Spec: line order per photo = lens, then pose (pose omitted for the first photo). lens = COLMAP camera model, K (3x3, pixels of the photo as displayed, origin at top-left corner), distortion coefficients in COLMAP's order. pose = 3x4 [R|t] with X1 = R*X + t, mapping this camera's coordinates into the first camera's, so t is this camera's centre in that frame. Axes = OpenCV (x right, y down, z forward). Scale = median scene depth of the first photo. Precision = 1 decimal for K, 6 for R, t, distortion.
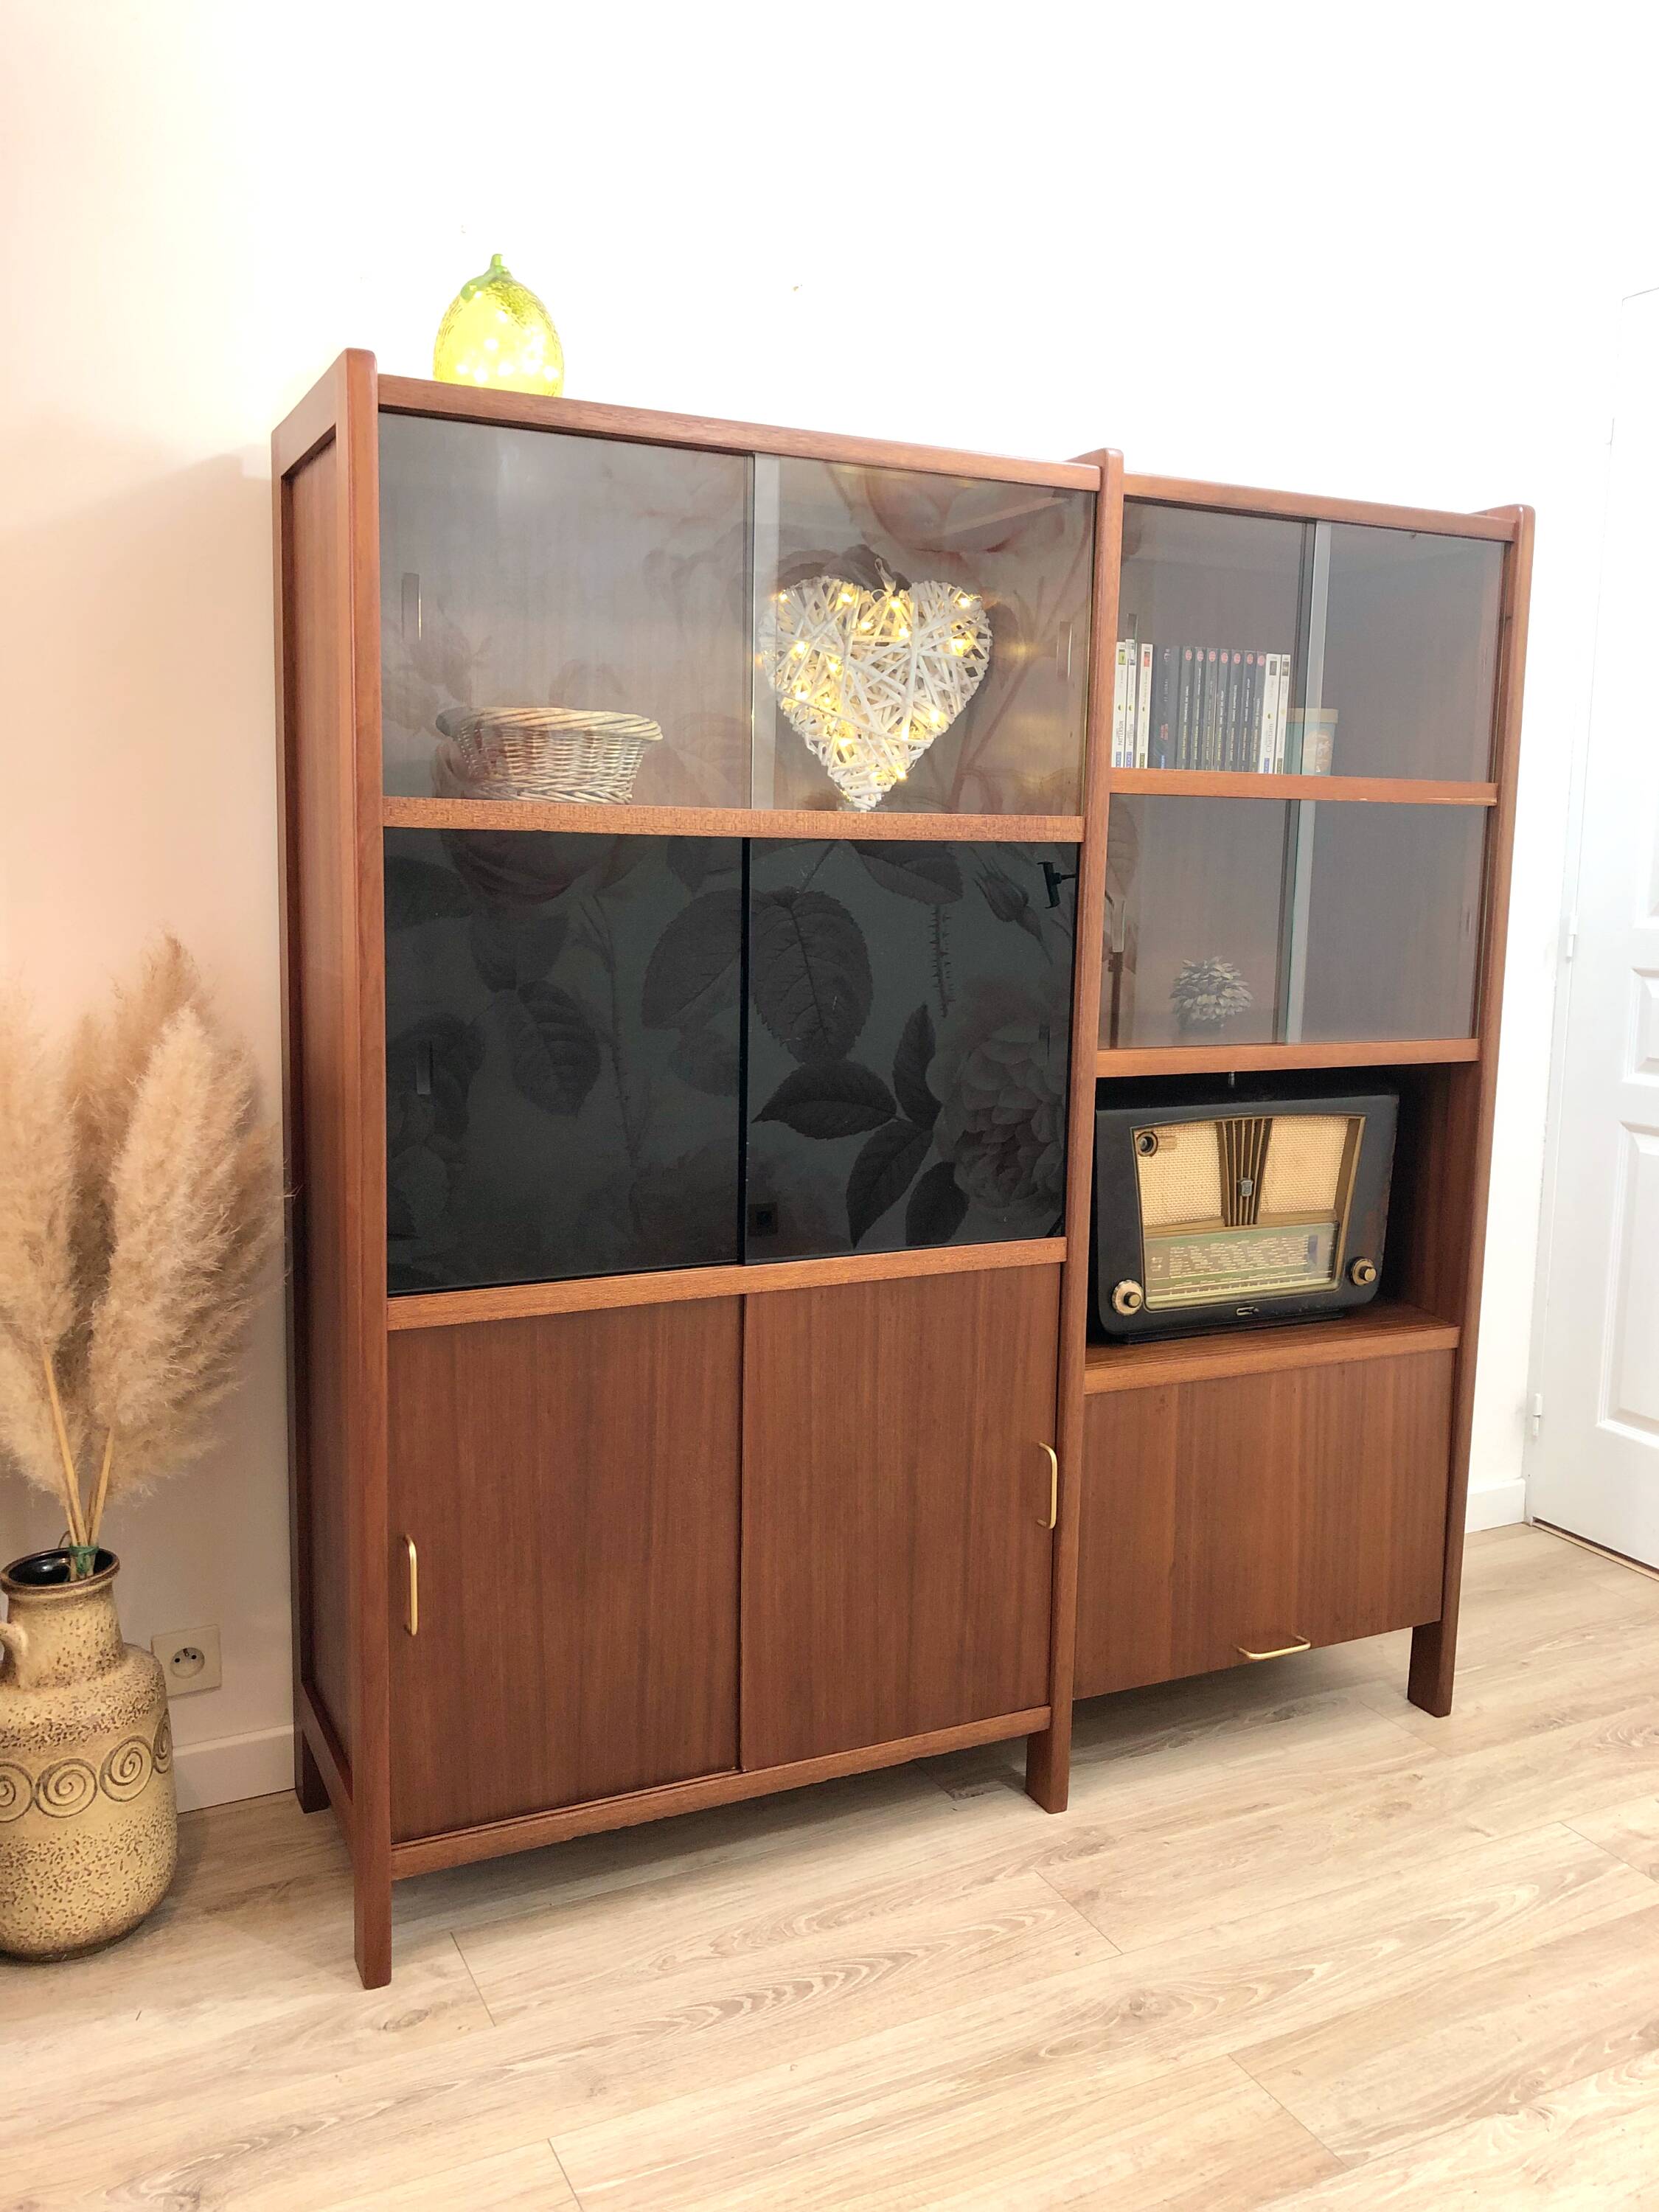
lens RADIAL K [[1792.1, 0, 827.7], [0, 1792.1, 1098.4], [0, 0, 1]] dist [0.025232, -0.010586]
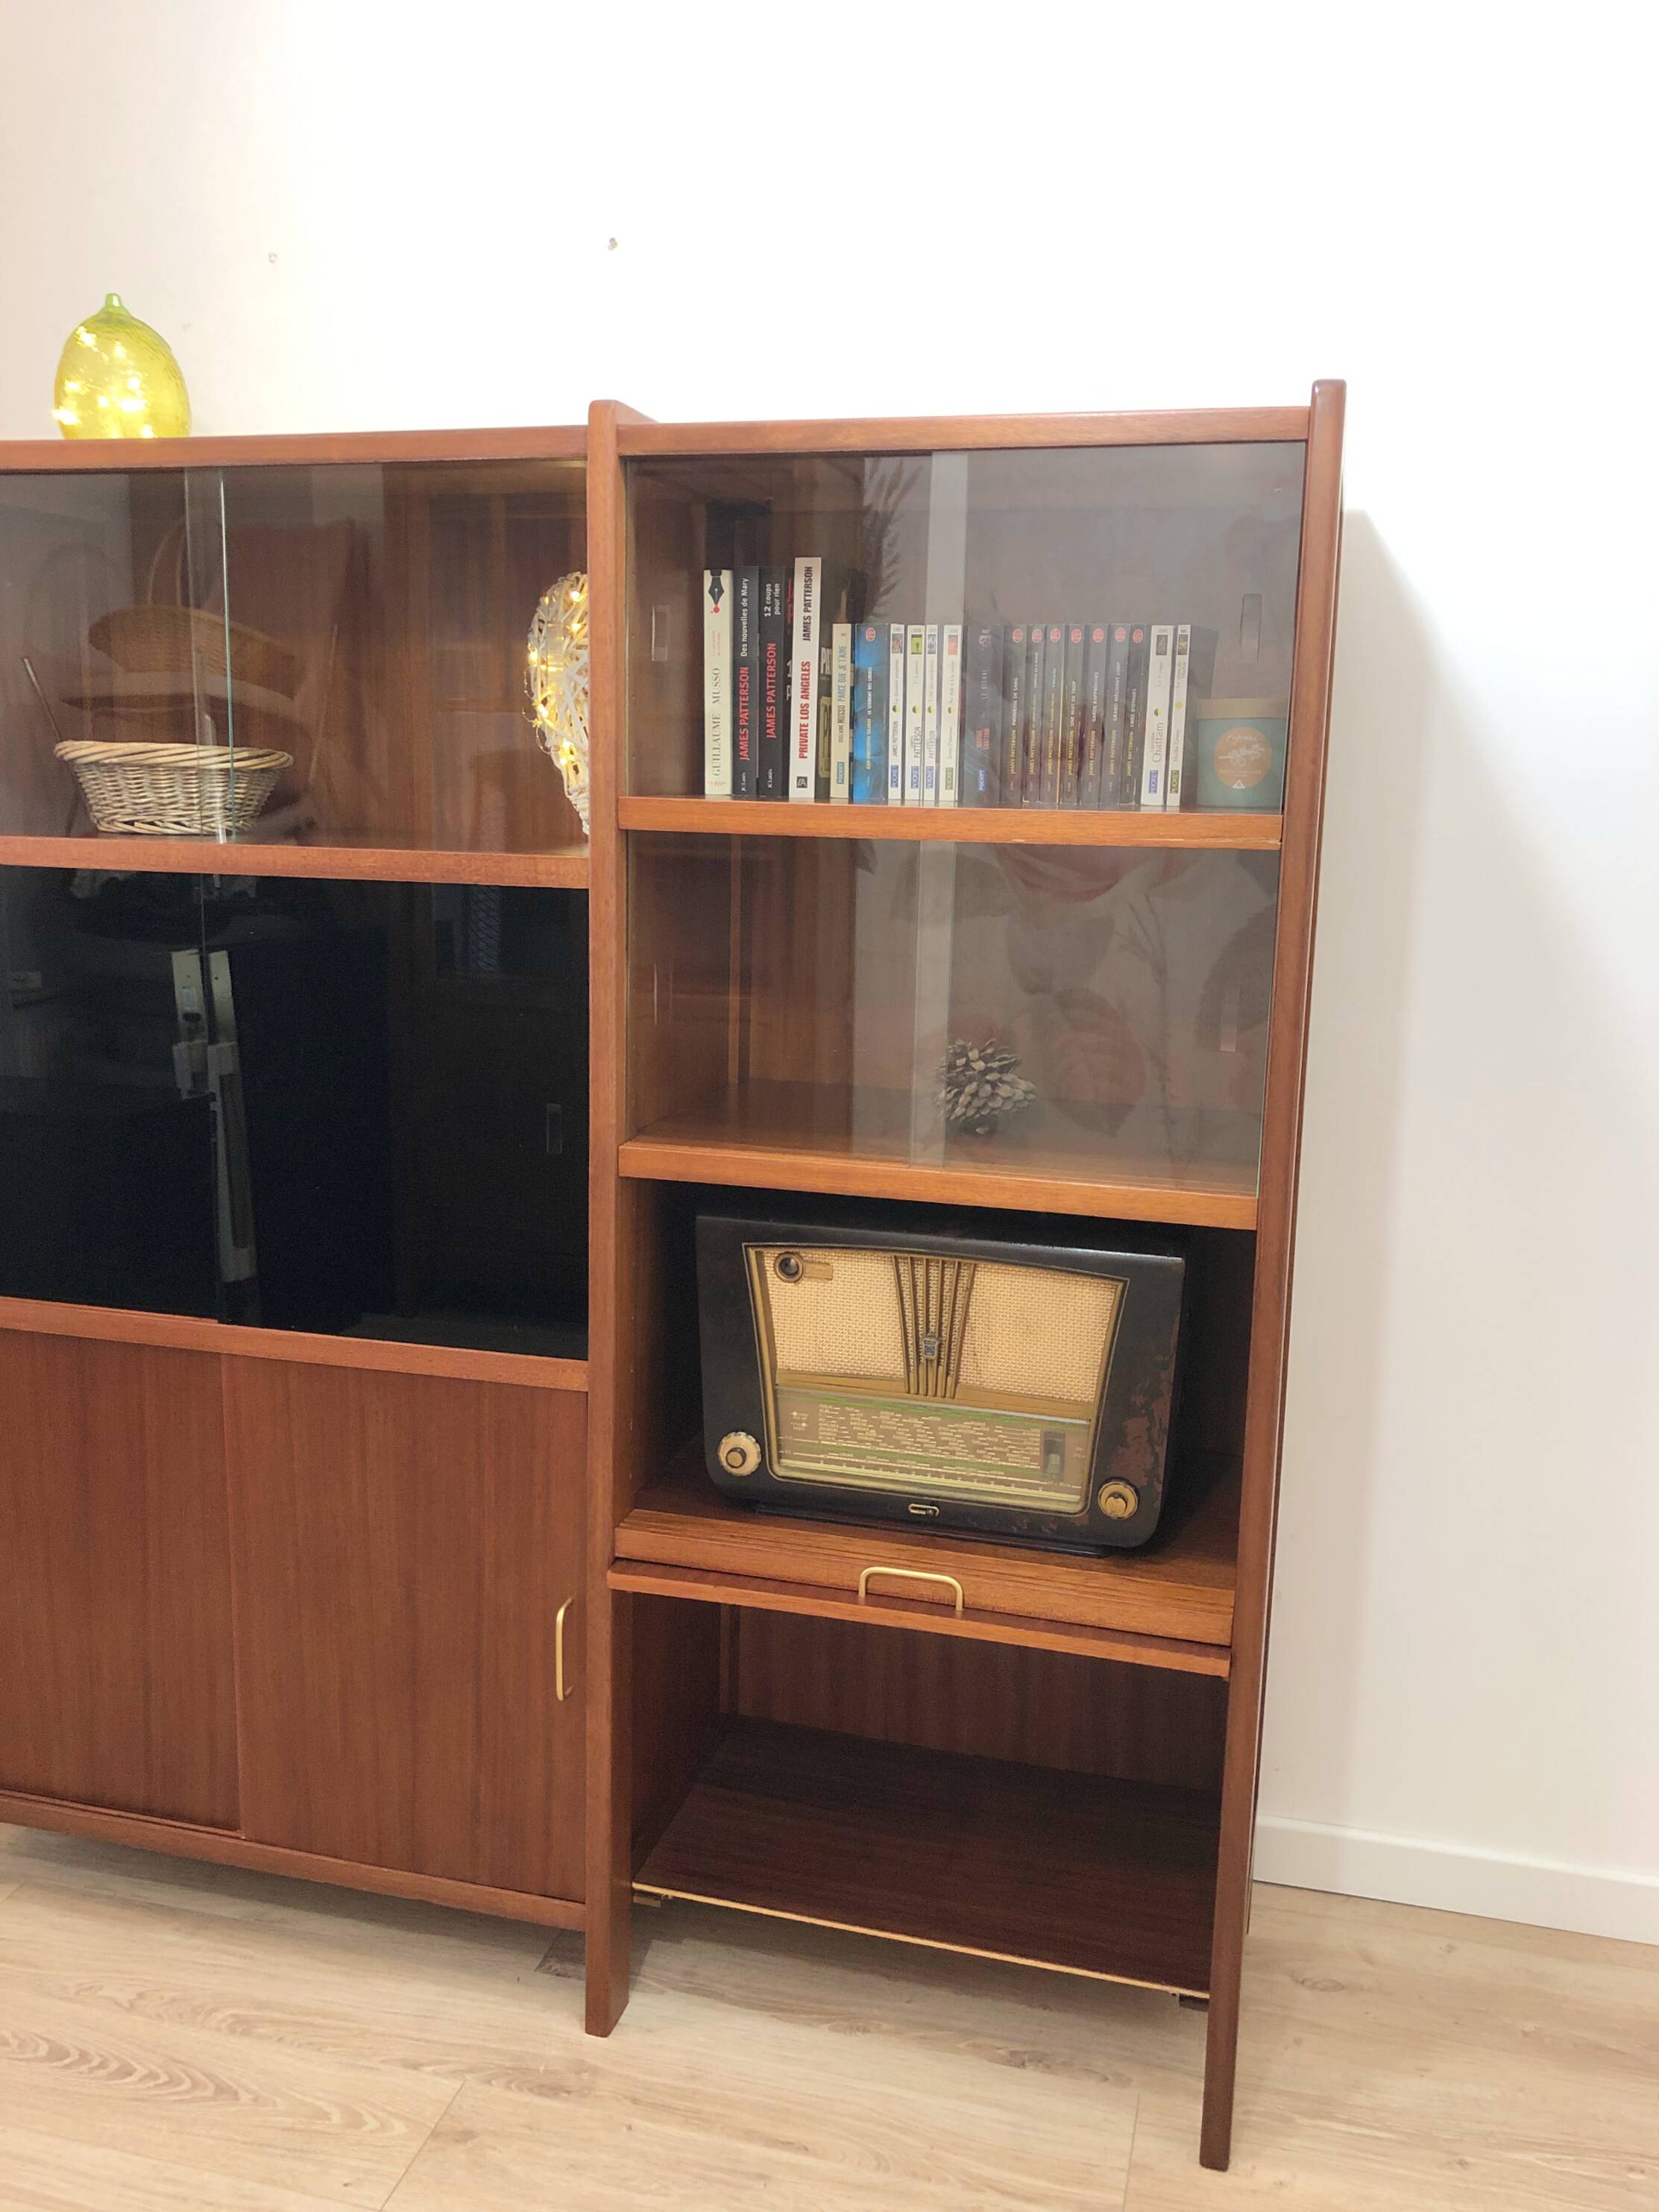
lens RADIAL K [[1818.9, 0, 851.2], [0, 1818.9, 1091.9], [0, 0, 1]] dist [0.045831, -0.050937]
pose [[0.758229, 0.109821, -0.642673, 0.778493], [-0.098675, 0.993687, 0.053386, -0.107194], [0.644478, 0.022937, 0.764279, 0.444000]]
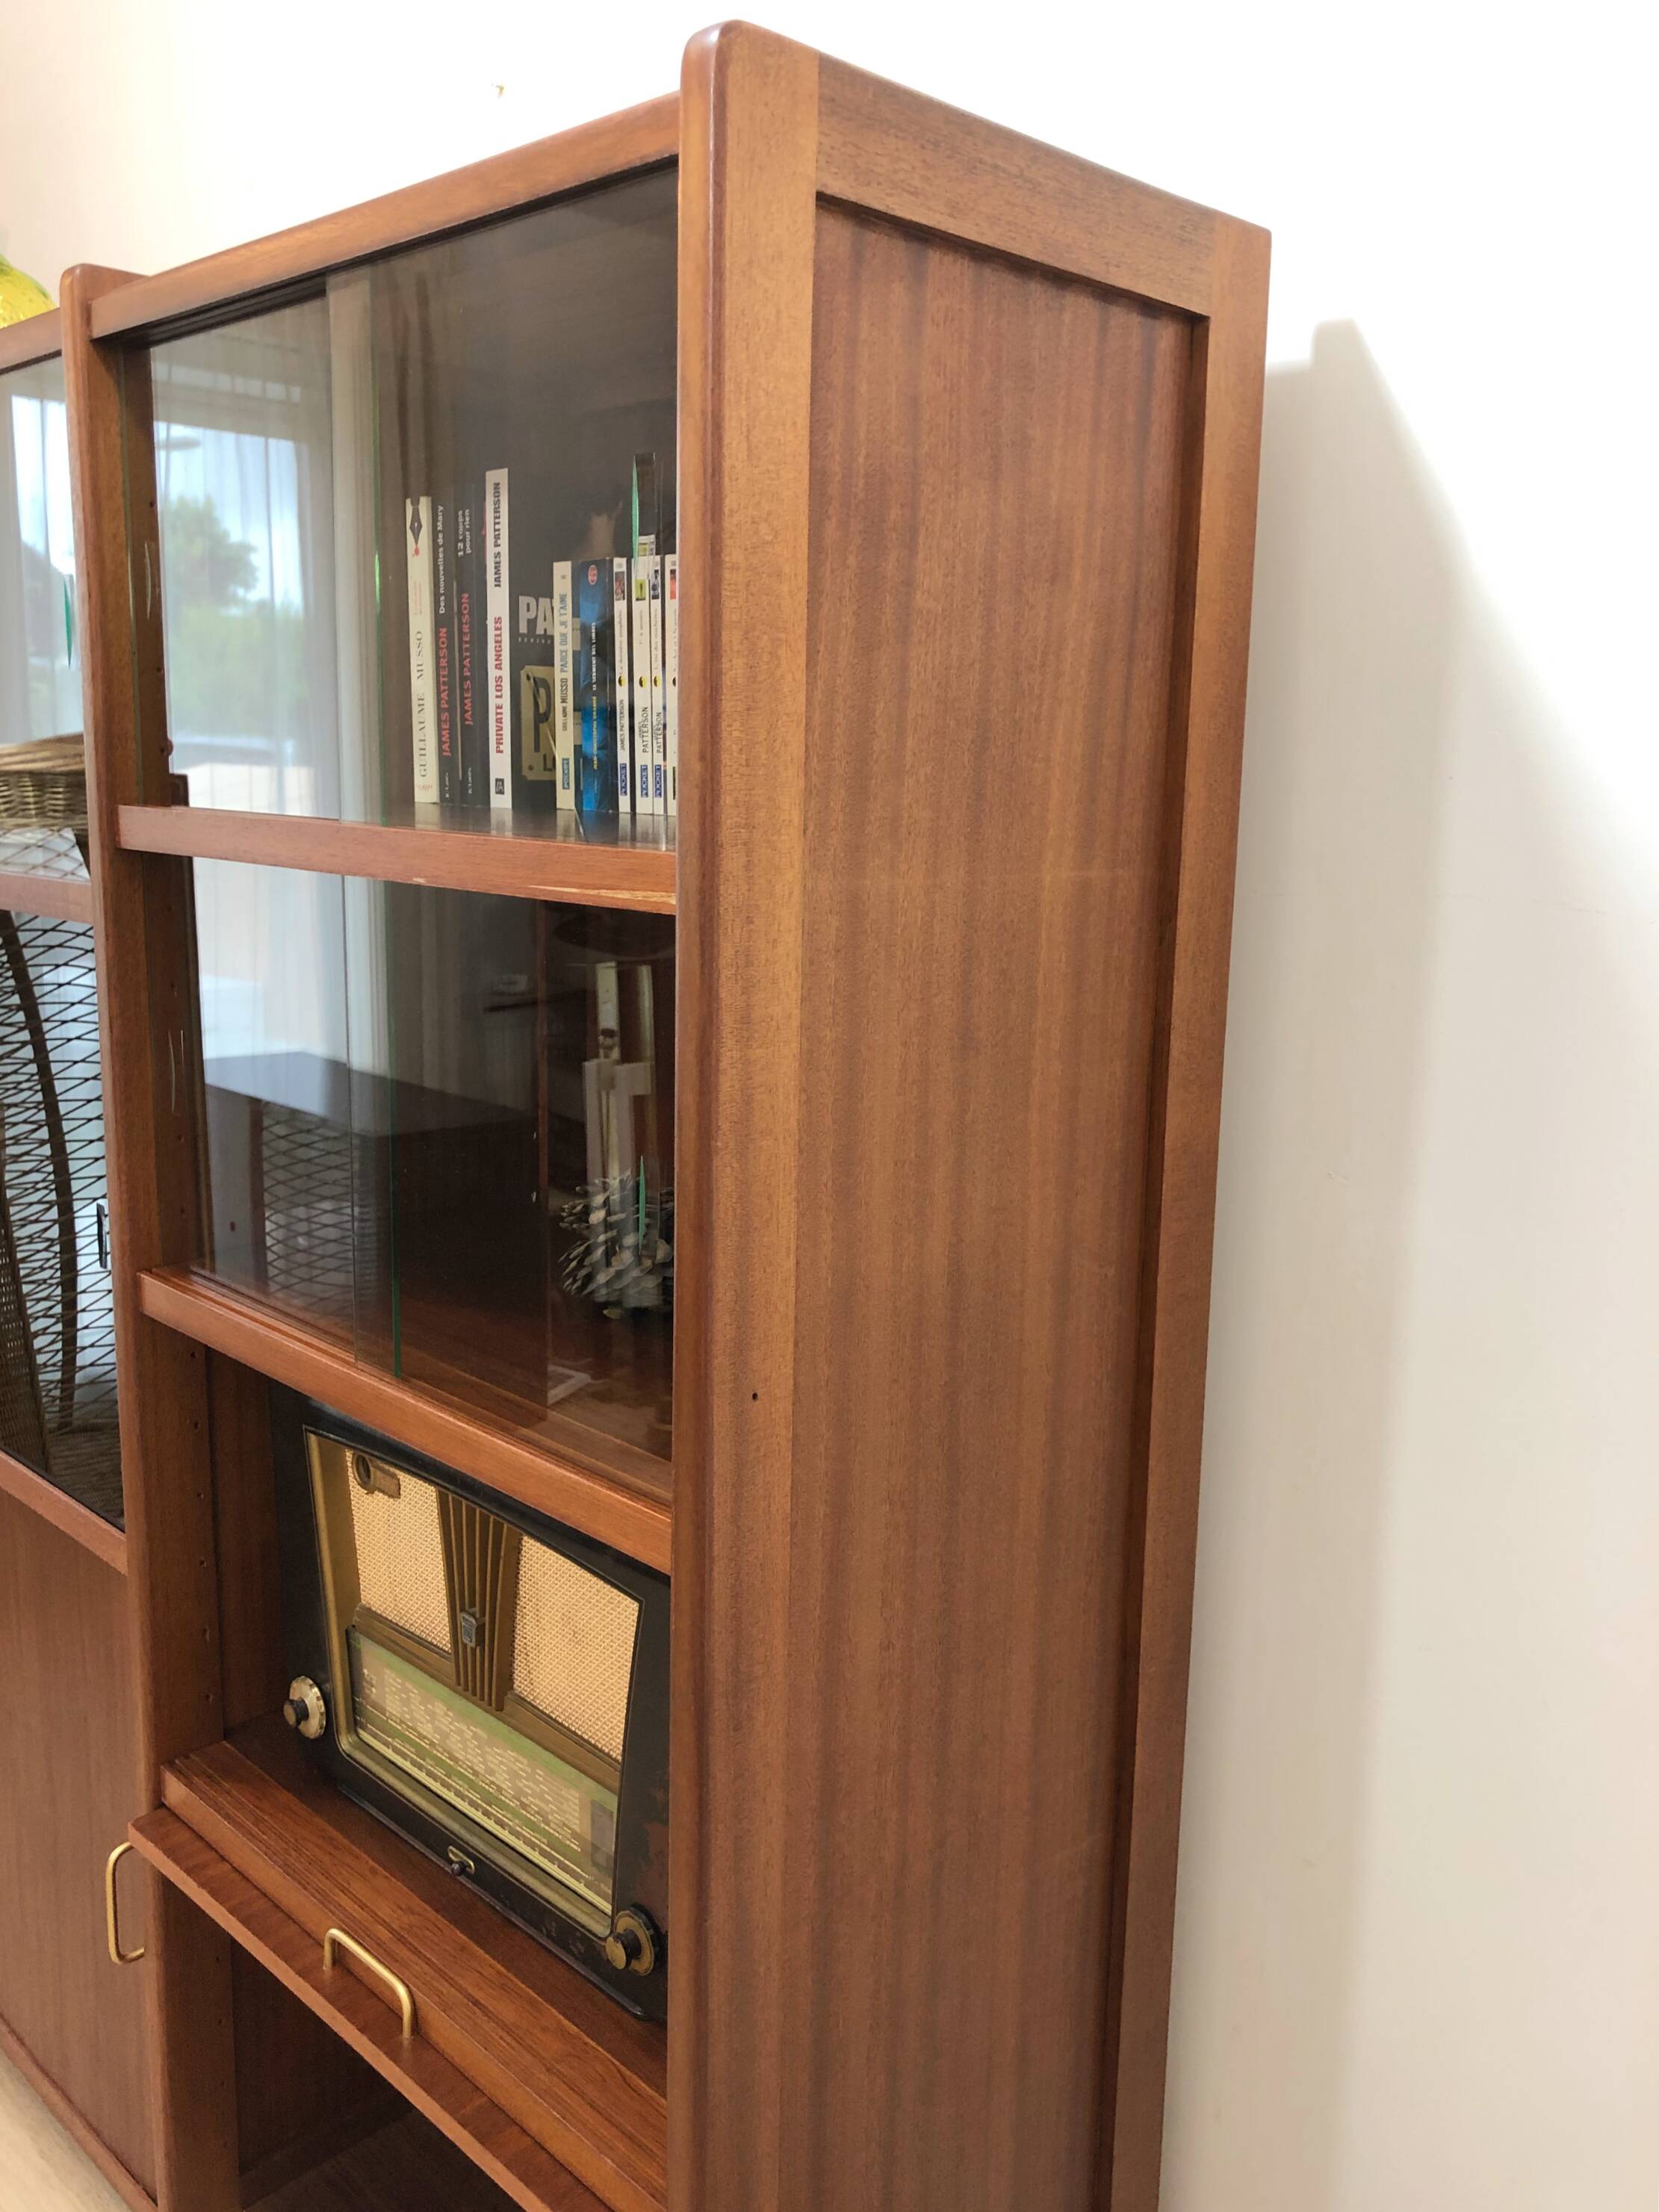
lens RADIAL K [[1887.5, 0, 835.0], [0, 1887.5, 1109.6], [0, 0, 1]] dist [-0.005573, -0.003086]
pose [[0.328424, 0.164132, -0.930160, 0.836813], [-0.145000, 0.981874, 0.122060, -0.197756], [0.933334, 0.094786, 0.346270, 1.016331]]
